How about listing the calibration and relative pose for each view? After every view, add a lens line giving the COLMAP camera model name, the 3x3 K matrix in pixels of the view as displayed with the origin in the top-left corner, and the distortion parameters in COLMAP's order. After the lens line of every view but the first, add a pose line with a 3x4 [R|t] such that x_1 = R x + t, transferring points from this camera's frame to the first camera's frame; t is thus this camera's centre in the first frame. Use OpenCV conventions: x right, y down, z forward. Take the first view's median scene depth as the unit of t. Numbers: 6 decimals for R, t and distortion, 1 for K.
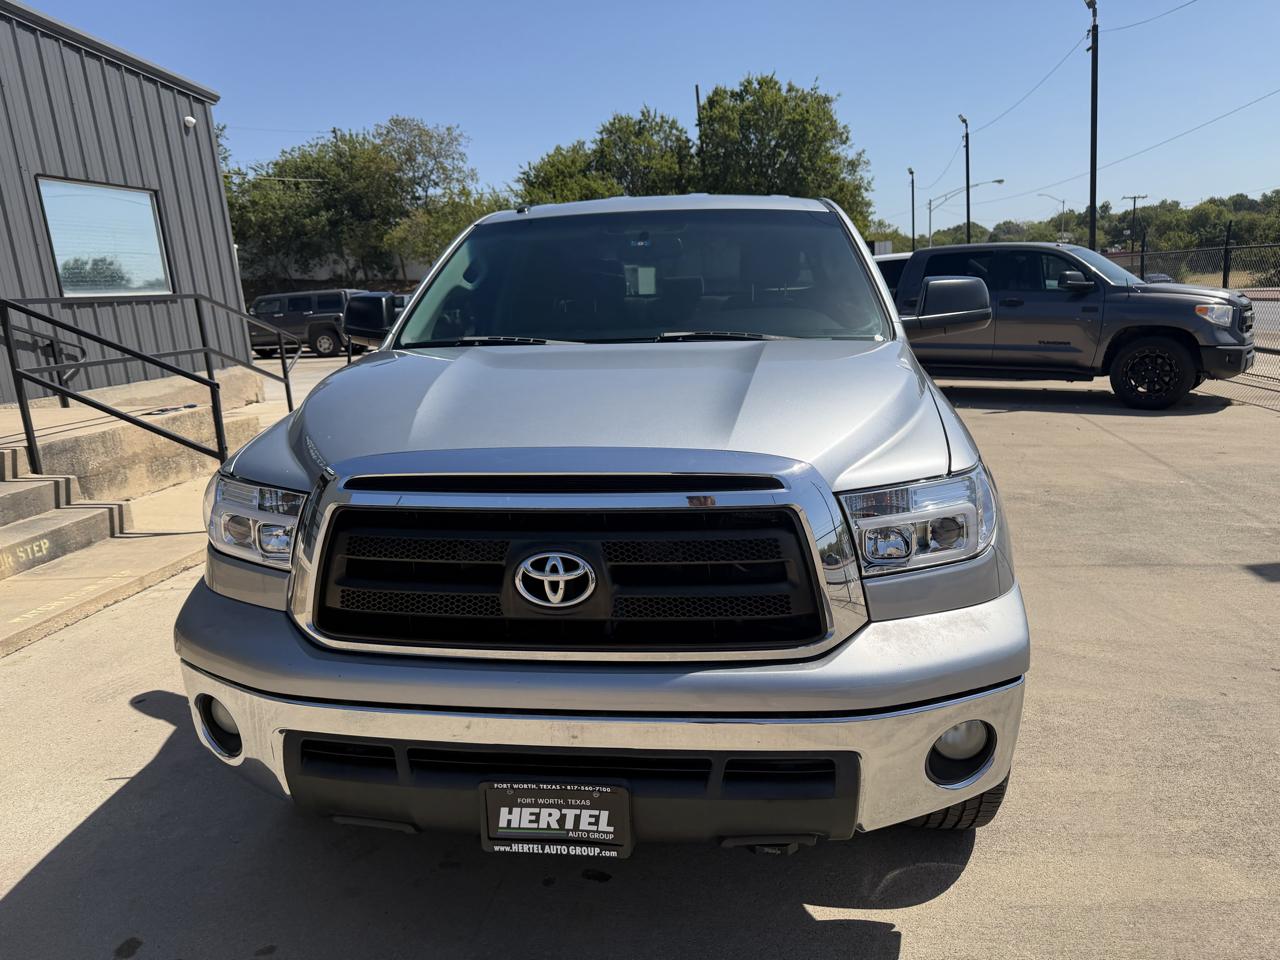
lens RADIAL K [[907.2, 0, 646.4], [0, 907.2, 482.1], [0, 0, 1]] dist [0.026317, -0.034449]
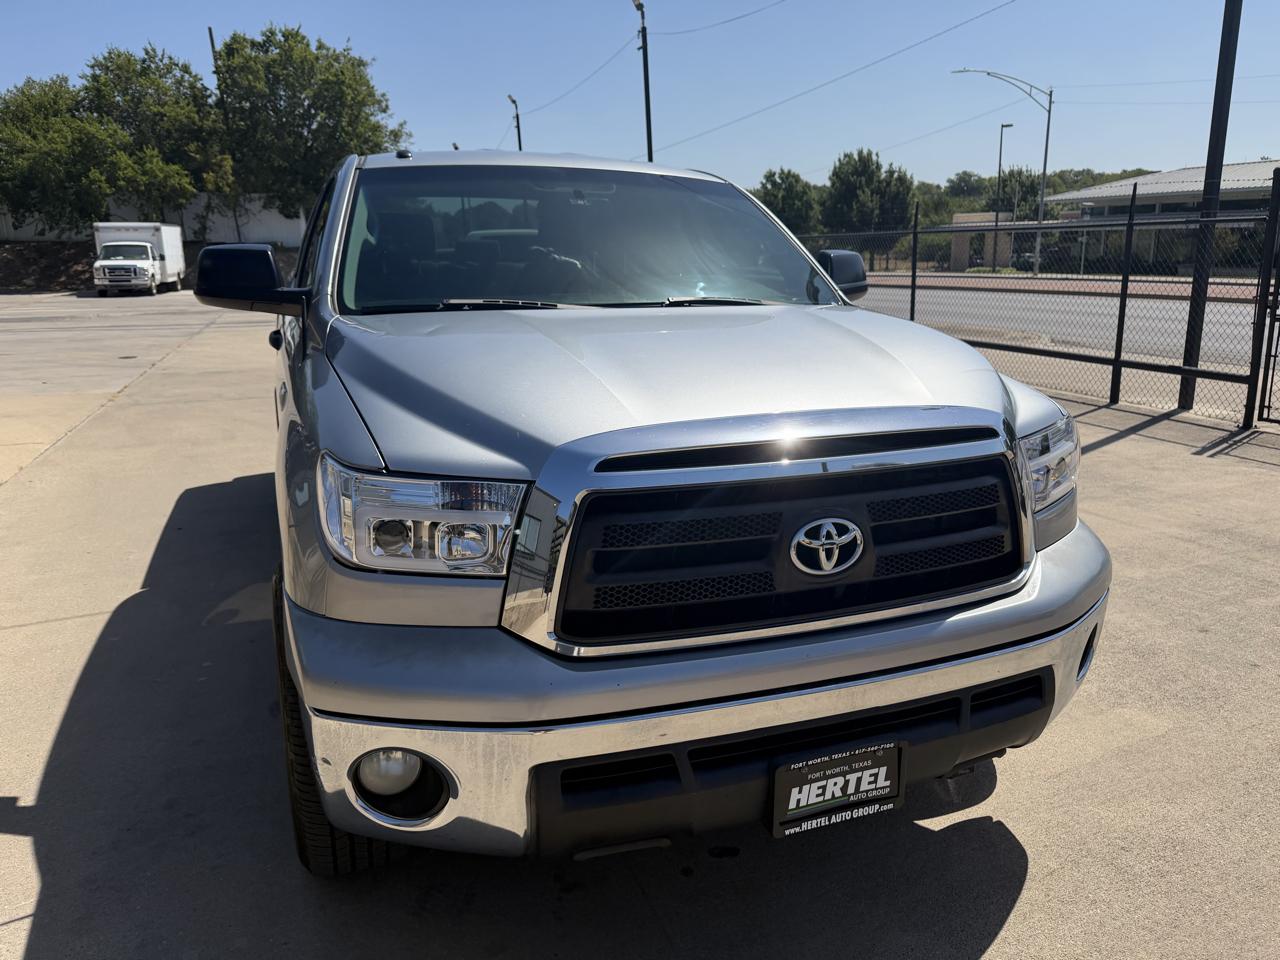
lens RADIAL K [[907.2, 0, 645.5], [0, 907.2, 485.4], [0, 0, 1]] dist [0.026317, -0.034449]
pose [[0.879676, -0.086733, 0.467598, -0.461364], [0.072802, 0.996199, 0.047820, -0.011559], [-0.469968, -0.008024, 0.882647, 0.148061]]
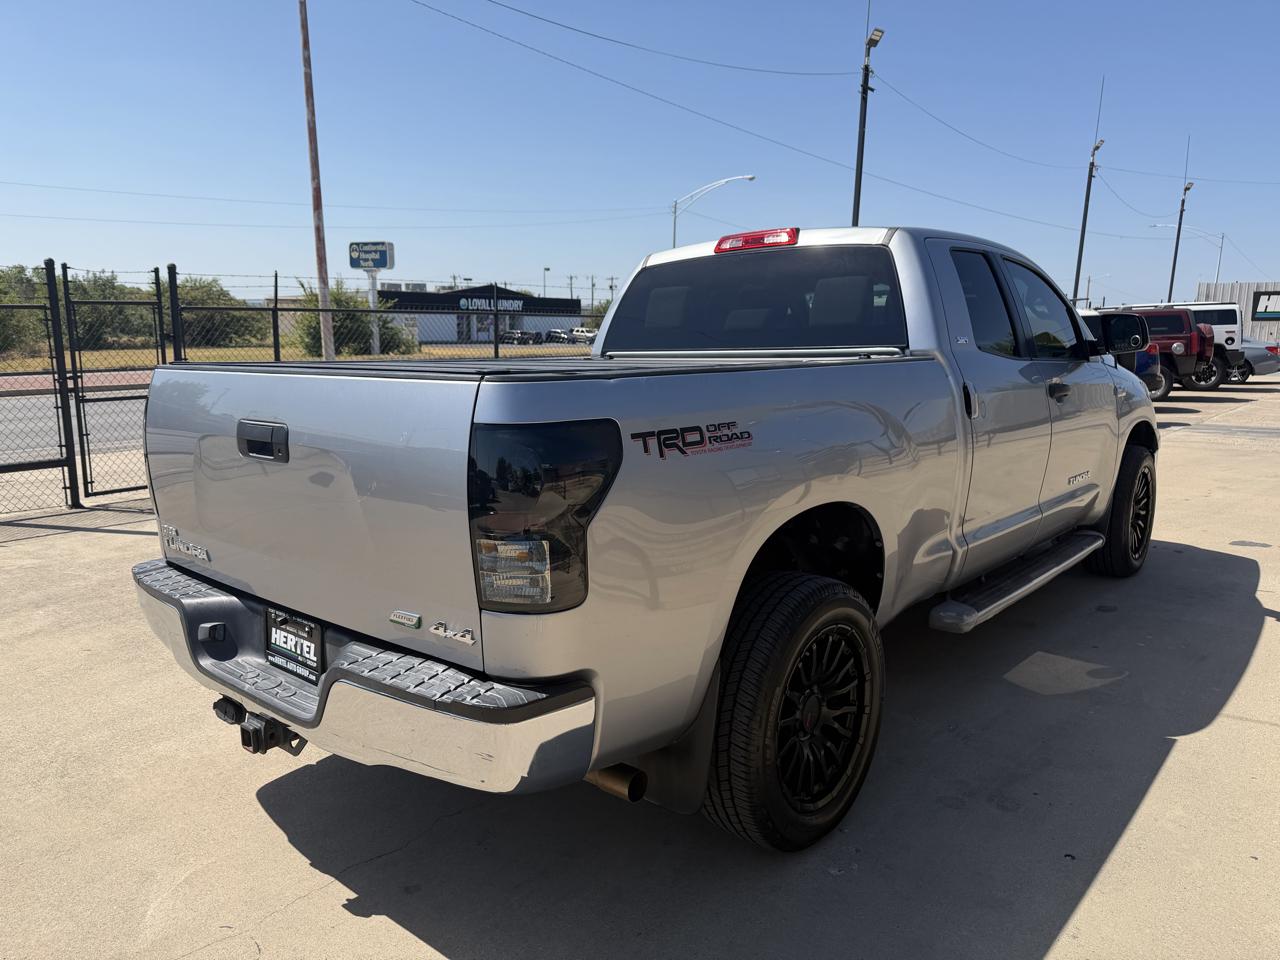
lens RADIAL K [[907.2, 0, 643.7], [0, 907.2, 484.9], [0, 0, 1]] dist [0.026317, -0.034449]
pose [[-0.830092, -0.046556, 0.555680, -0.569721], [0.157461, 0.936384, 0.313672, -0.599288], [-0.534933, 0.347875, -0.769954, 2.964067]]
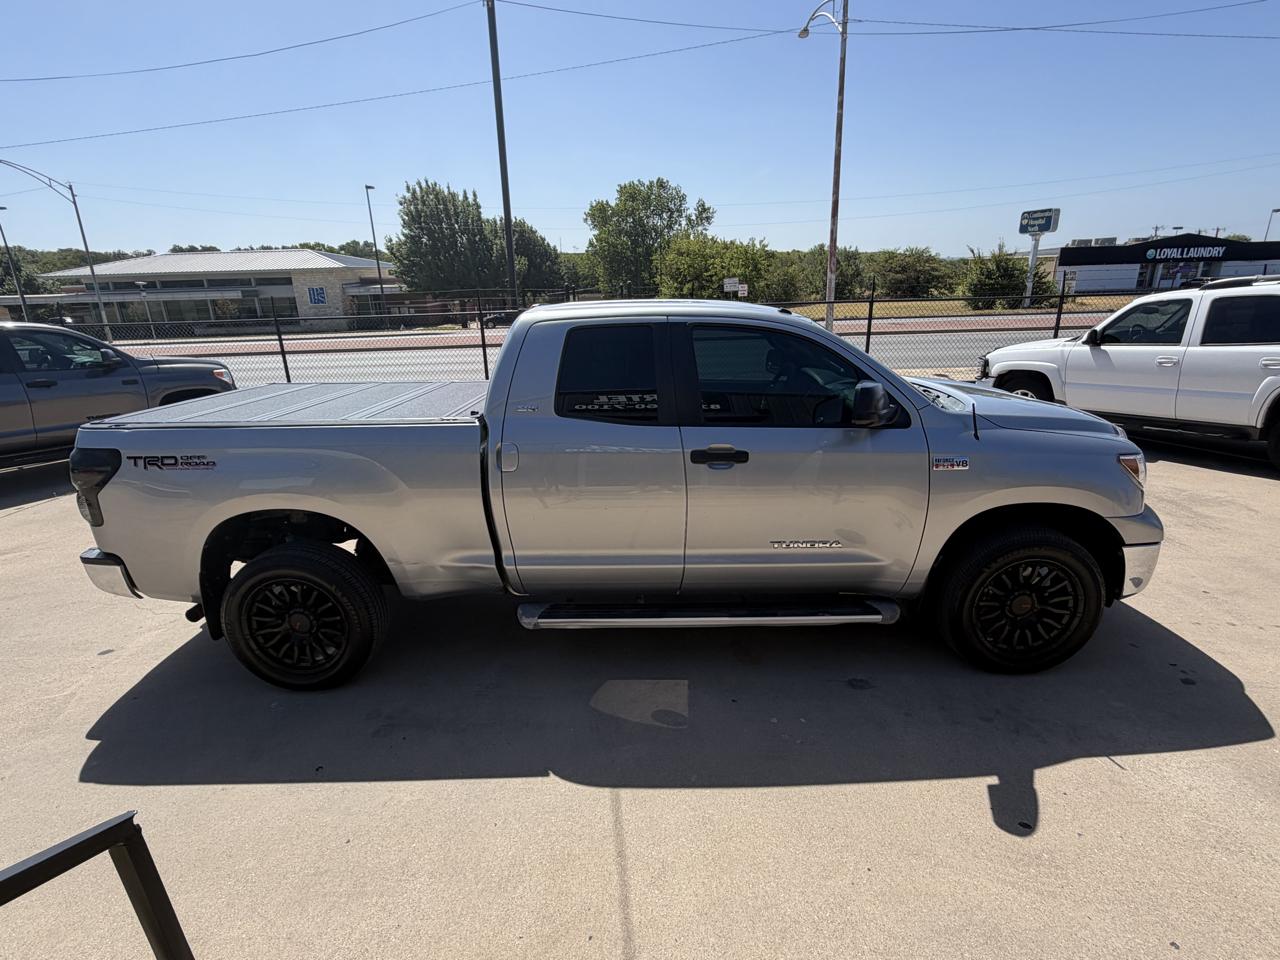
lens RADIAL K [[636.8, 0, 641.4], [0, 636.8, 486.7], [0, 0, 1]] dist [-0.000780, 0.000741]
pose [[-0.102012, -0.247325, 0.963547, -1.312888], [0.242553, 0.933183, 0.265211, -0.444840], [-0.964760, 0.260766, -0.035207, 1.622633]]
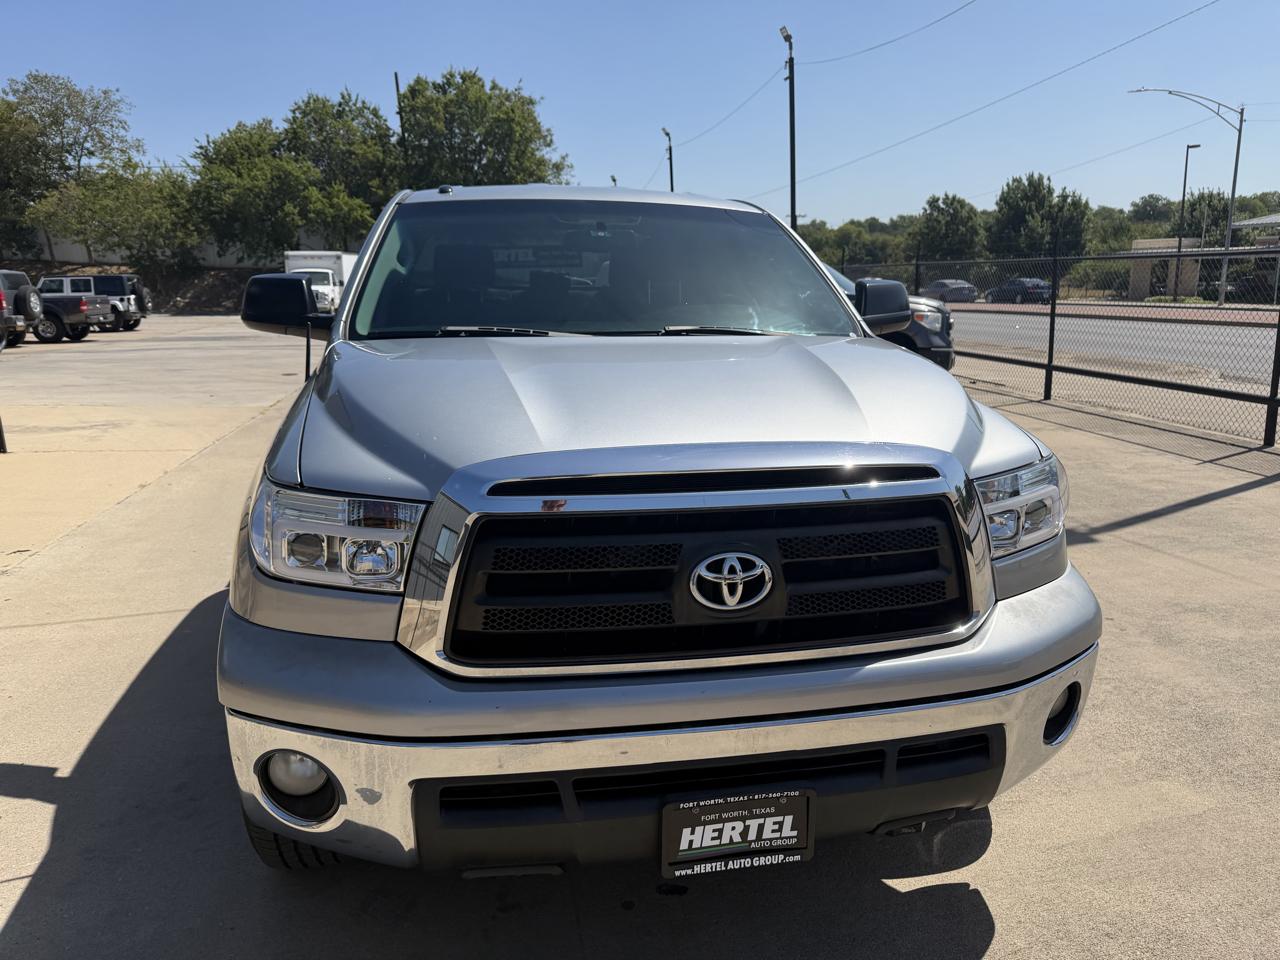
lens RADIAL K [[907.2, 0, 646.5], [0, 907.2, 474.9], [0, 0, 1]] dist [0.026317, -0.034449]
pose [[0.946725, -0.033841, 0.320260, -0.311101], [0.035605, 0.999366, 0.000349, -0.004925], [-0.320068, 0.011072, 0.947330, 0.078642]]
